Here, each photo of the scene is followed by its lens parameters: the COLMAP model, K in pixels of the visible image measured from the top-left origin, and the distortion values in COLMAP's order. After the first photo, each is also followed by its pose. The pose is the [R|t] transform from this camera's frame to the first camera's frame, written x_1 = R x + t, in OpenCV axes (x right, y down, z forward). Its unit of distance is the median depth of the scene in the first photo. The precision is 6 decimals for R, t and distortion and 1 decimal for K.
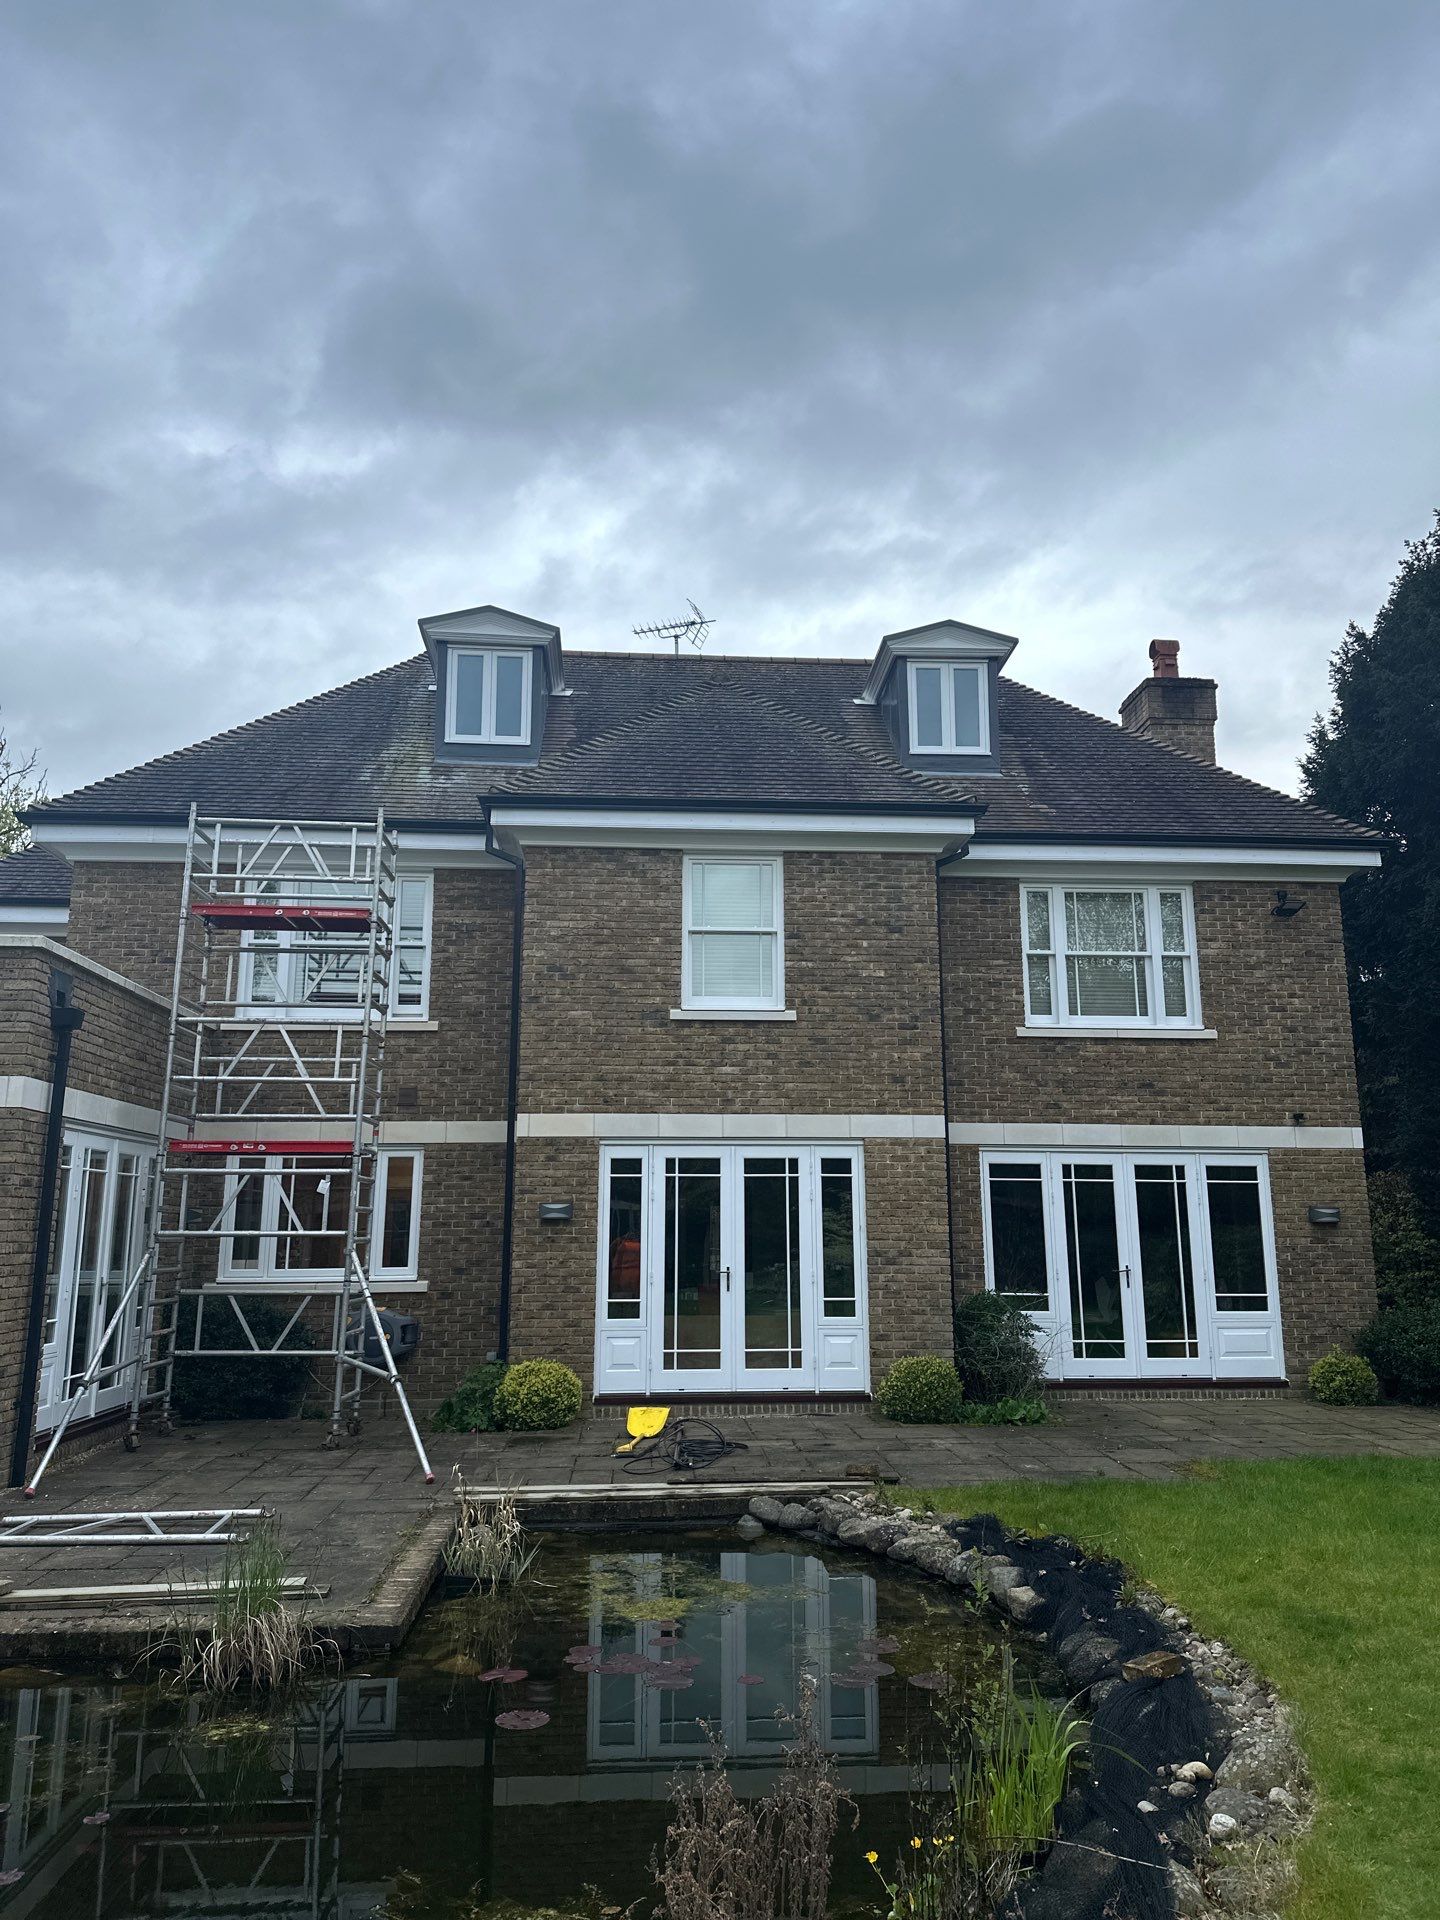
lens RADIAL K [[1335.3, 0, 726.6], [0, 1335.3, 955.5], [0, 0, 1]] dist [0.173096, -0.335700]
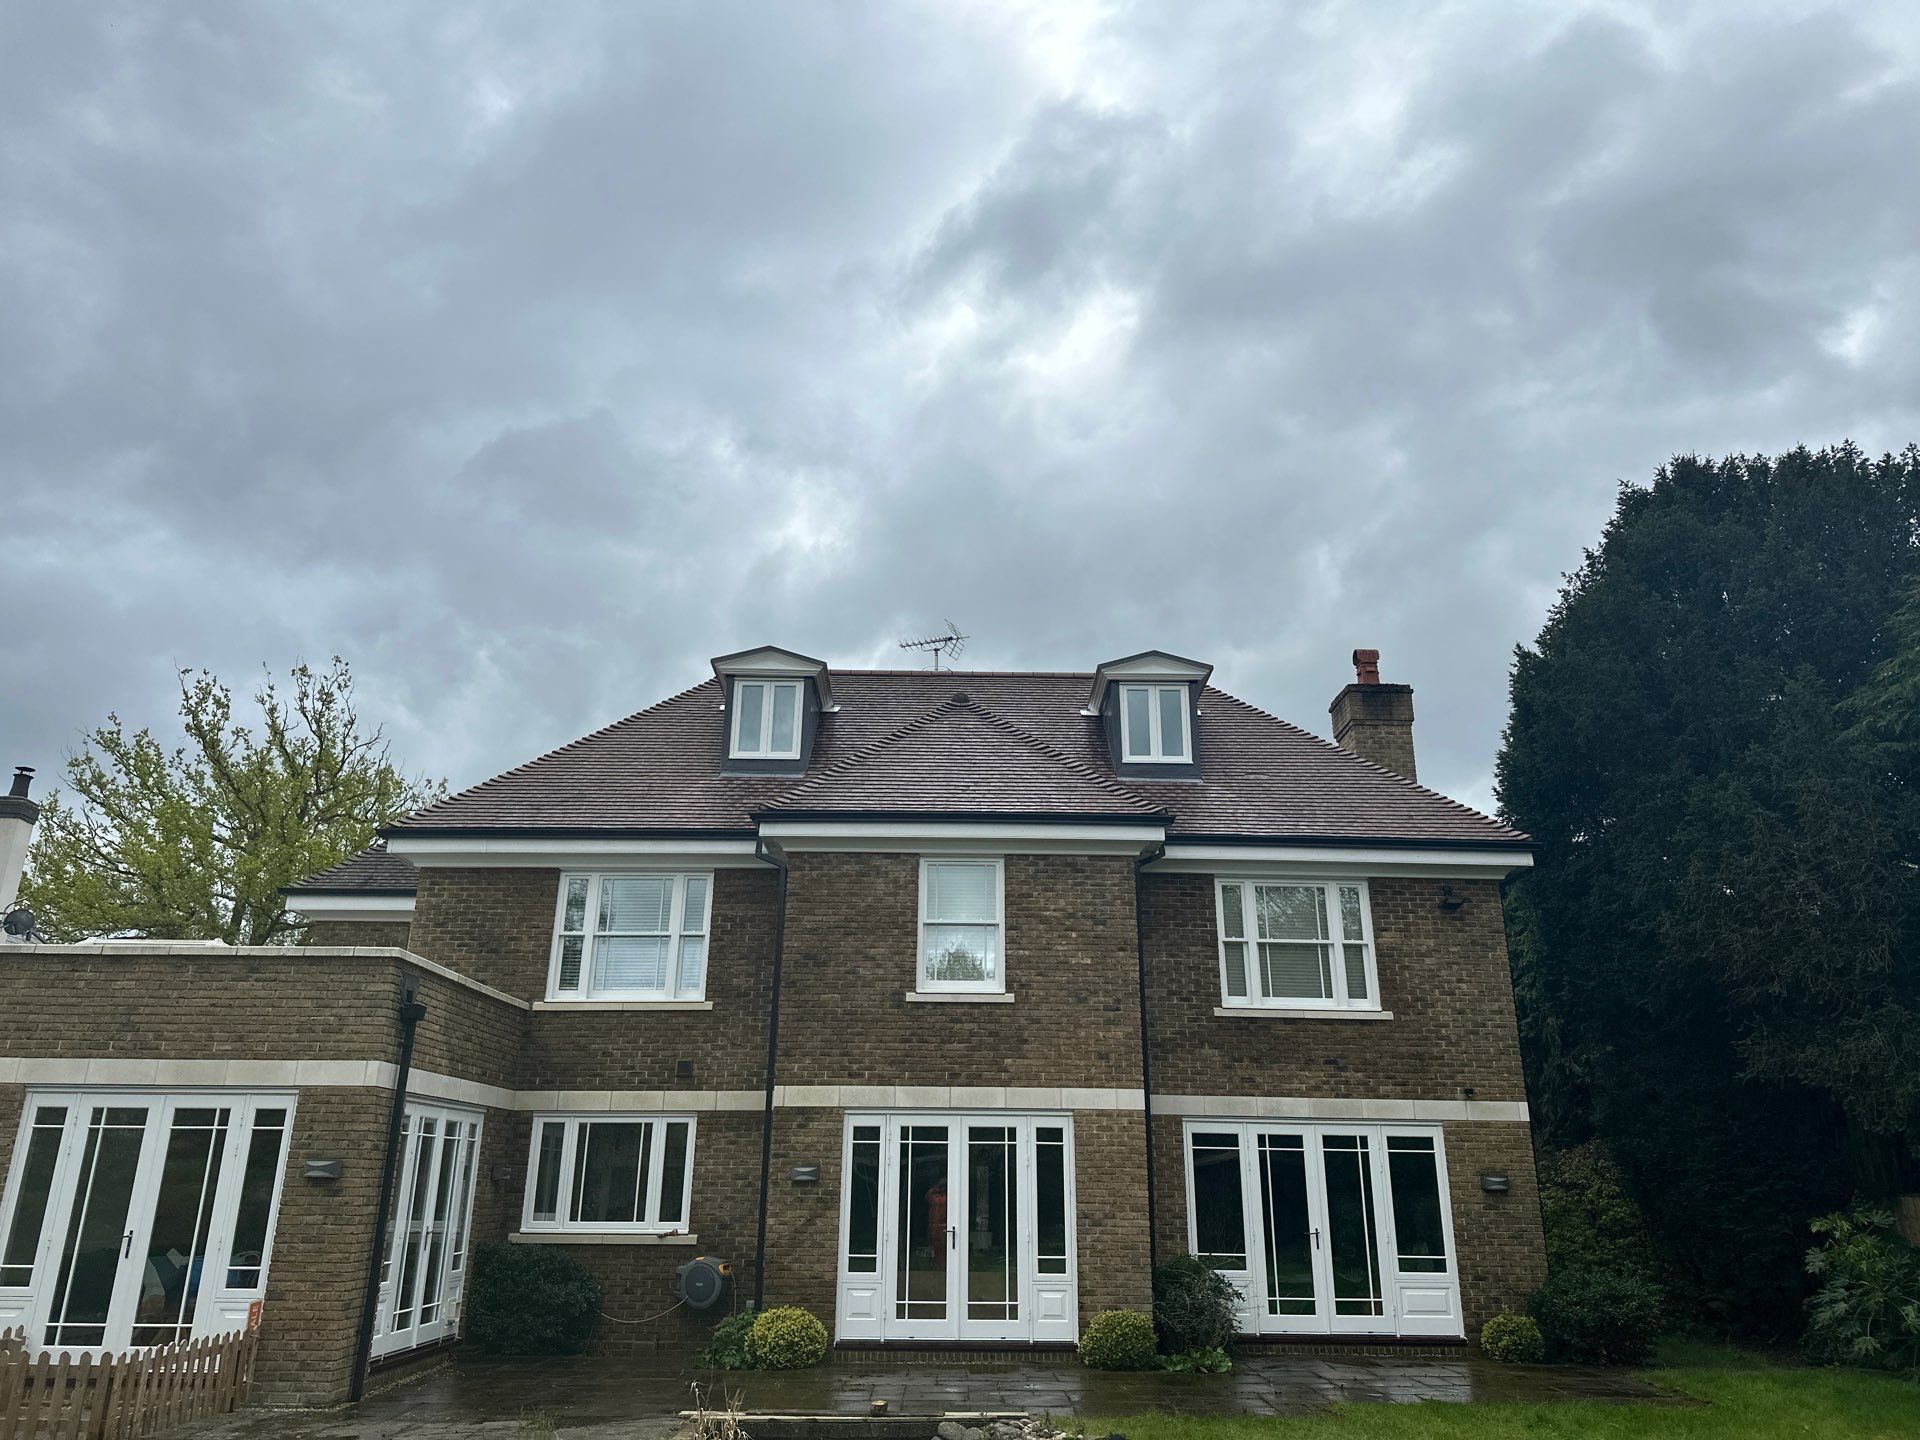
lens RADIAL K [[1335.3, 0, 955.0], [0, 1335.3, 708.8], [0, 0, 1]] dist [0.173096, -0.335700]
pose [[0.998054, -0.010354, -0.061495, 0.072998], [0.001861, 0.990627, -0.136586, -0.043819], [0.062333, 0.136205, 0.988718, -0.190614]]
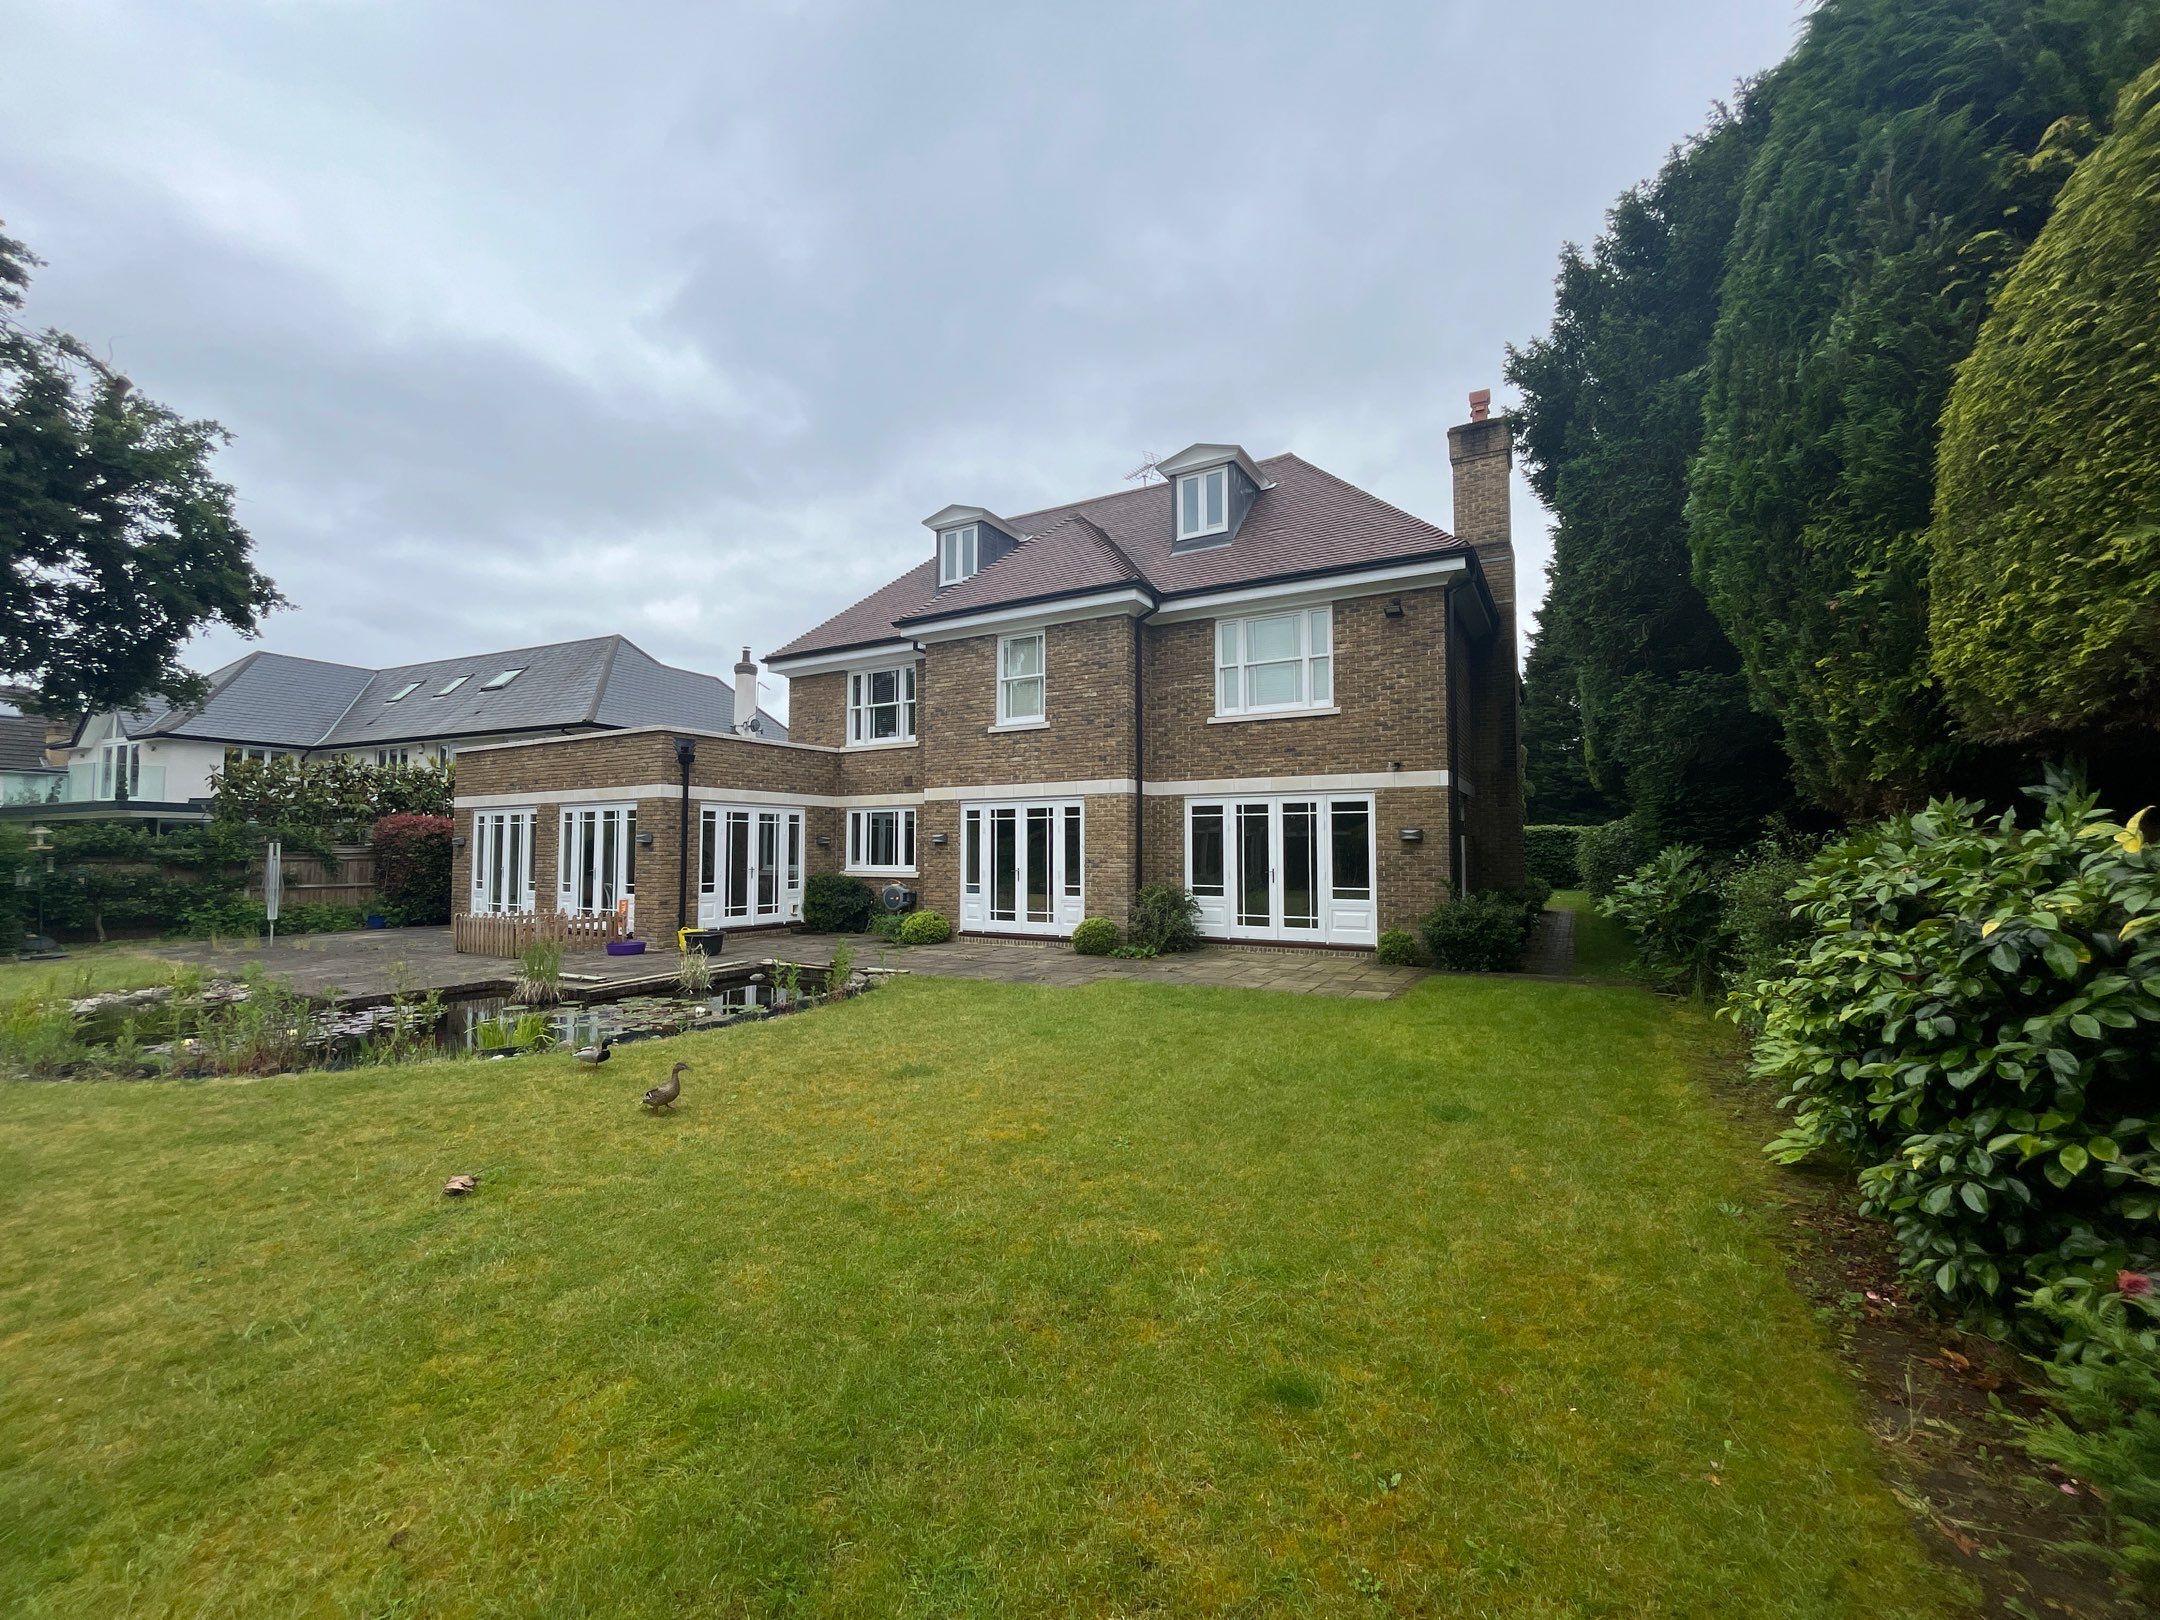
lens RADIAL K [[885.2, 0, 1080.0], [0, 885.2, 810.0], [0, 0, 1]] dist [-0.007941, 0.000025]
pose [[0.825895, -0.025380, -0.563253, 0.693571], [0.112378, 0.986352, 0.120334, 0.020156], [0.552511, -0.162681, 0.817475, 0.083689]]
